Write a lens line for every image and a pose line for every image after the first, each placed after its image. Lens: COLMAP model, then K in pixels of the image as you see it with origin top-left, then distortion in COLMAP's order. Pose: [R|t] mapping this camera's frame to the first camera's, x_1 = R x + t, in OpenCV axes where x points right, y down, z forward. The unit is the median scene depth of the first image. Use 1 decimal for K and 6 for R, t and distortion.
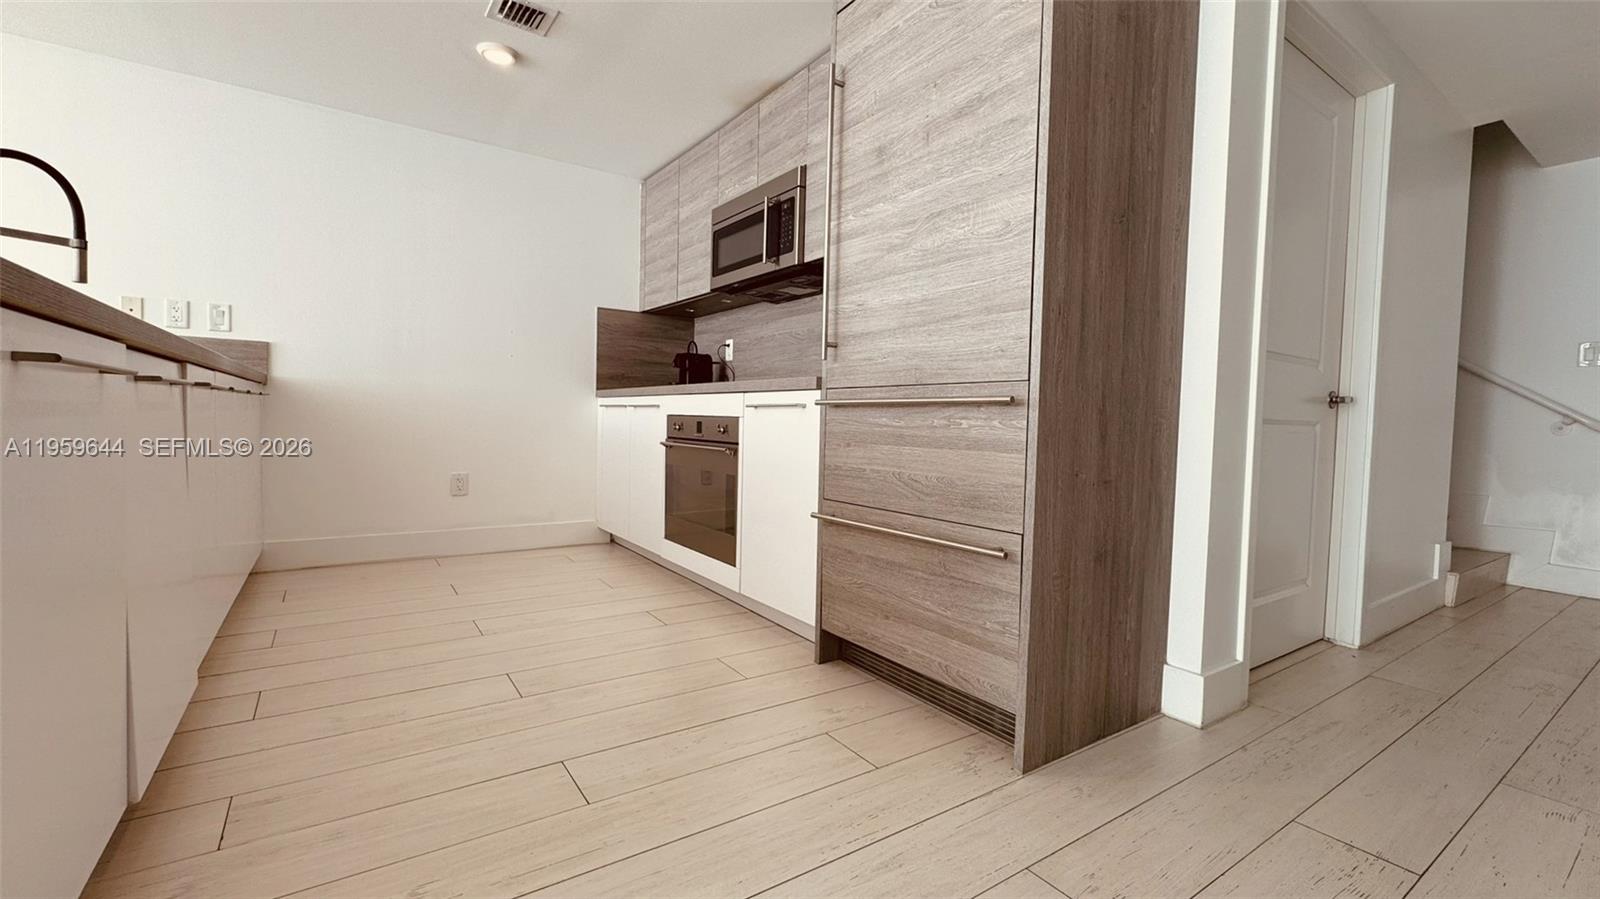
lens RADIAL K [[675.4, 0, 798.1], [0, 675.4, 447.4], [0, 0, 1]] dist [-0.001522, -0.000564]
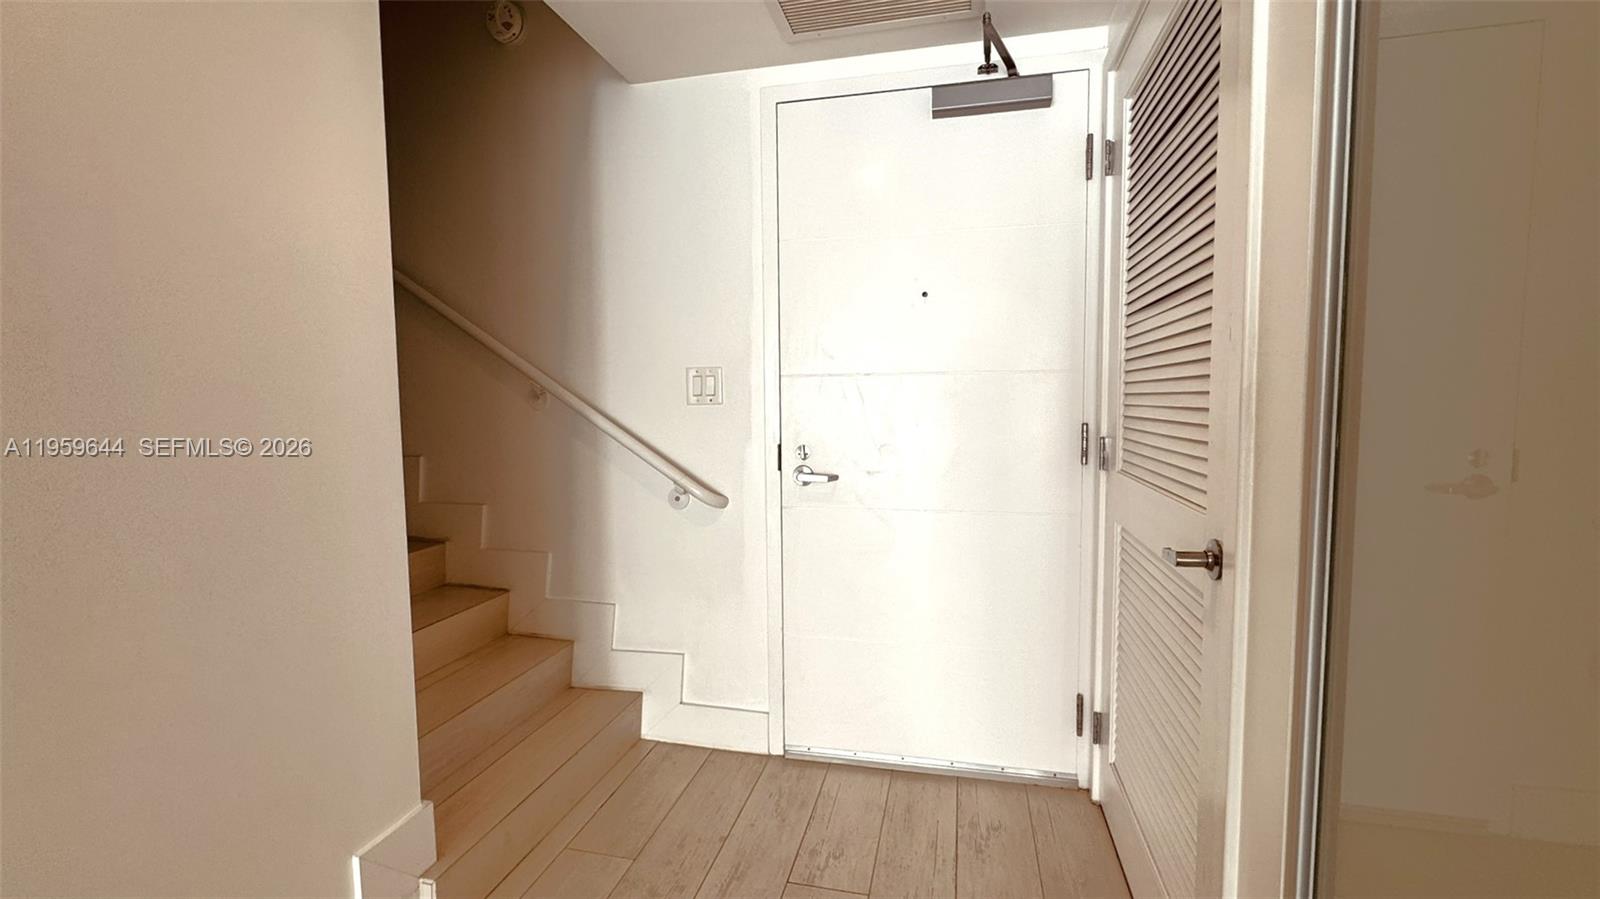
lens RADIAL K [[658.1, 0, 774.1], [0, 658.1, 446.3], [0, 0, 1]] dist [-0.000037, -0.000264]
pose [[0.746420, -0.082214, 0.660377, 1.316535], [0.059796, 0.996611, 0.056486, -0.183087], [-0.662783, -0.002675, 0.748807, 0.774286]]
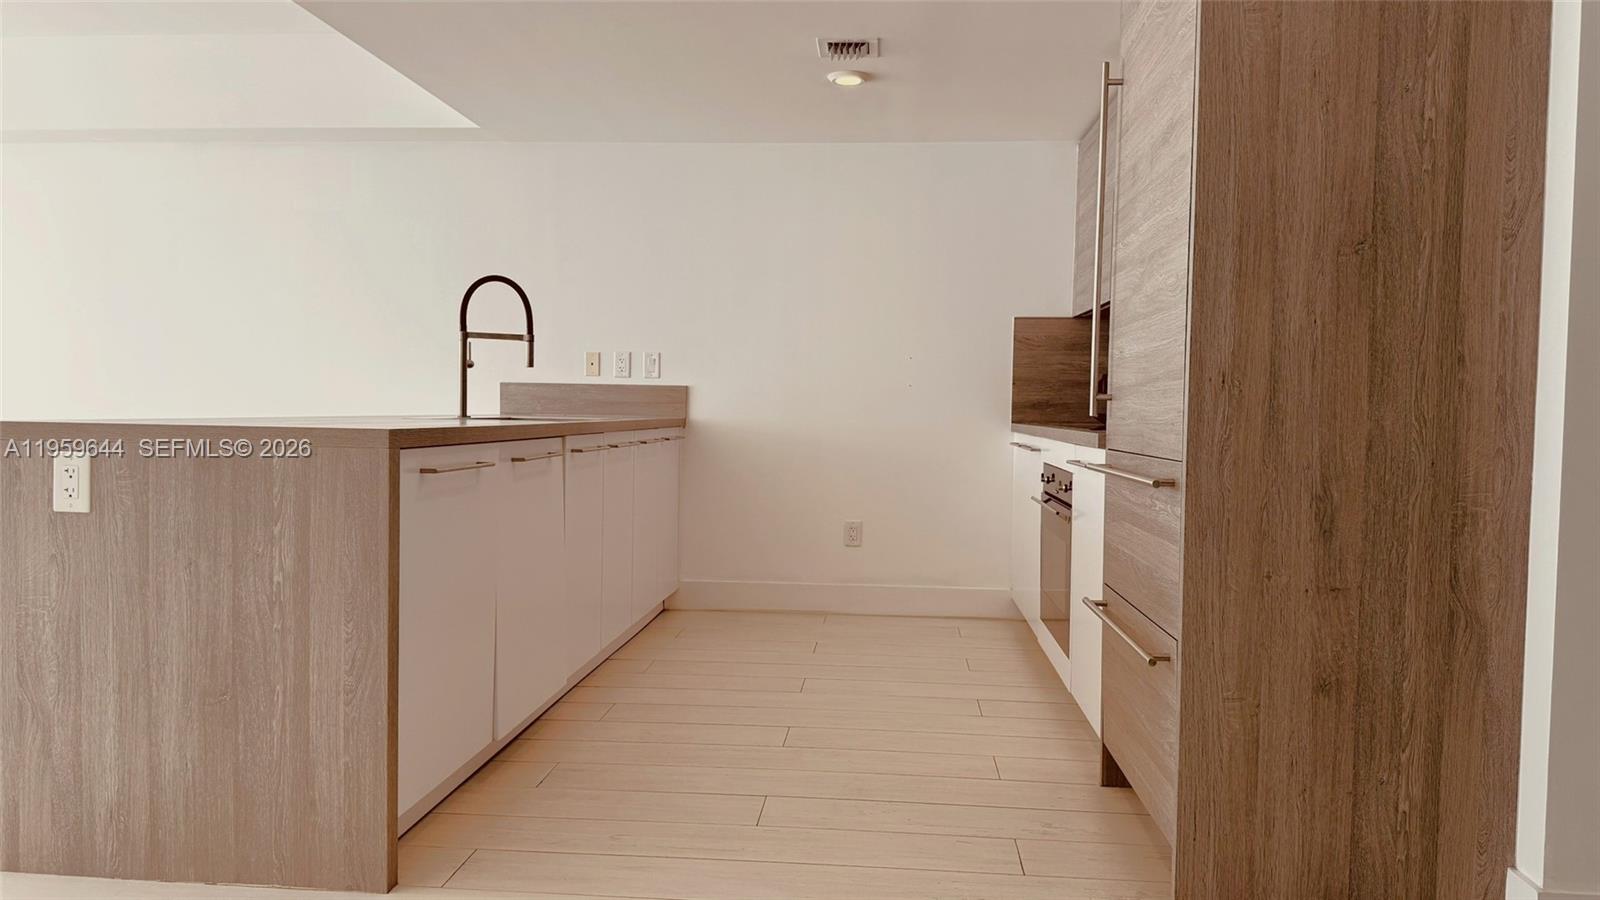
lens RADIAL K [[1117.1, 0, 803.9], [0, 1117.1, 454.9], [0, 0, 1]] dist [0.068336, -0.101137]
pose [[0.775144, 0.011726, -0.631675, 0.646945], [-0.020534, 0.999767, -0.006639, -0.065638], [0.631450, 0.018117, 0.775205, -0.308256]]
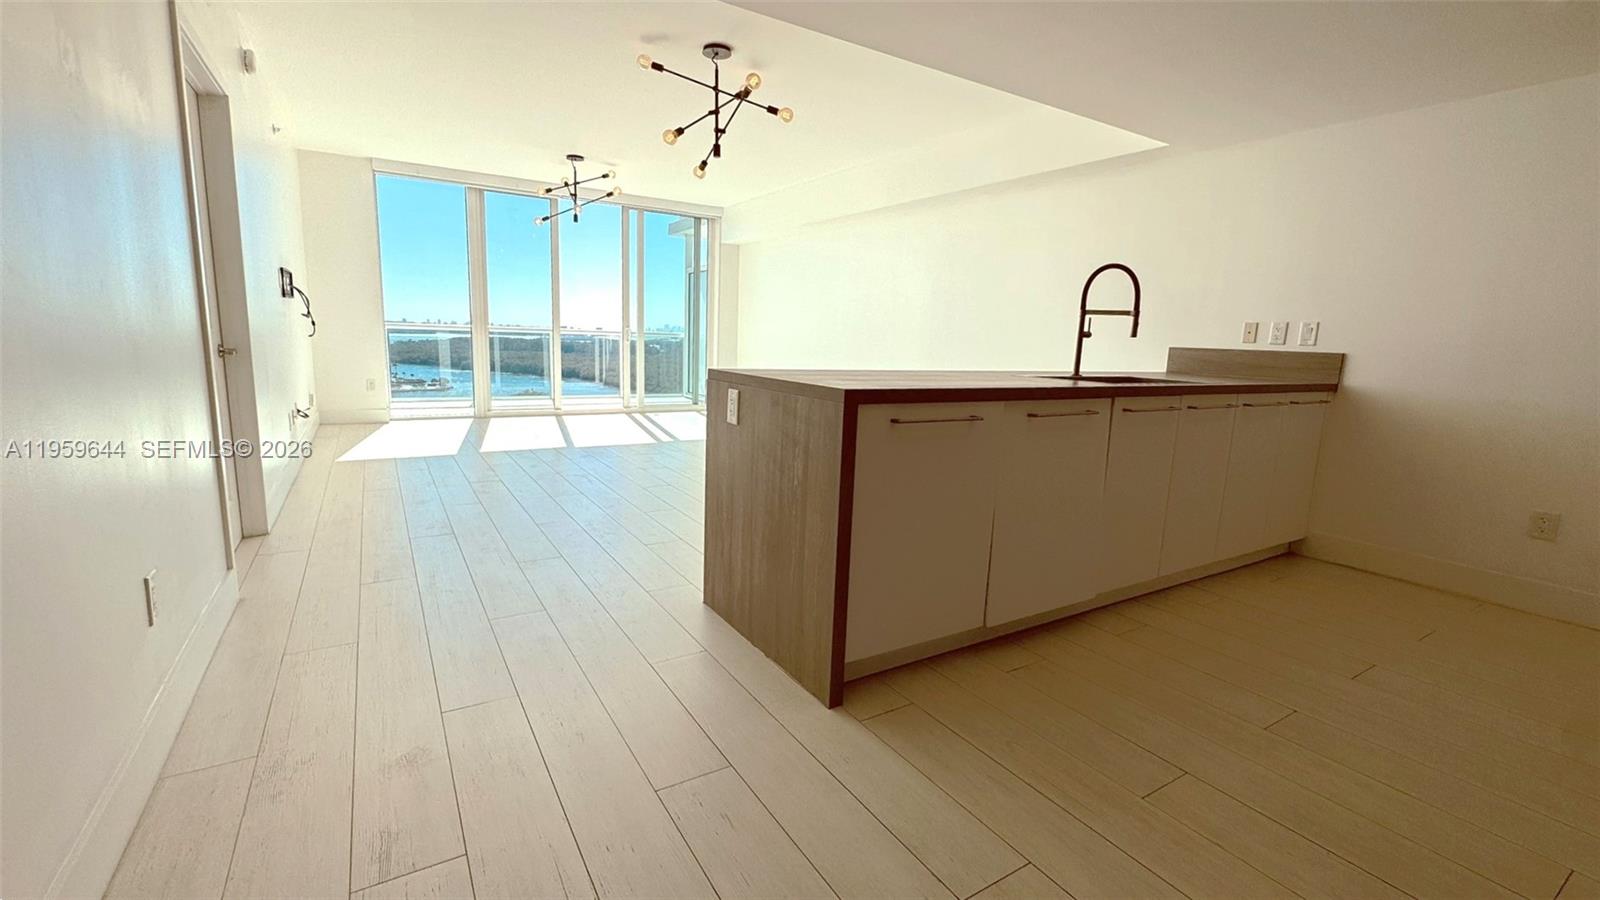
lens RADIAL K [[675.4, 0, 798.1], [0, 675.4, 447.9], [0, 0, 1]] dist [-0.001522, -0.000564]
pose [[-0.045818, 0.134768, -0.989817, 0.538405], [-0.078525, 0.987306, 0.138060, -0.131346], [0.995859, 0.084051, -0.034654, 0.259614]]
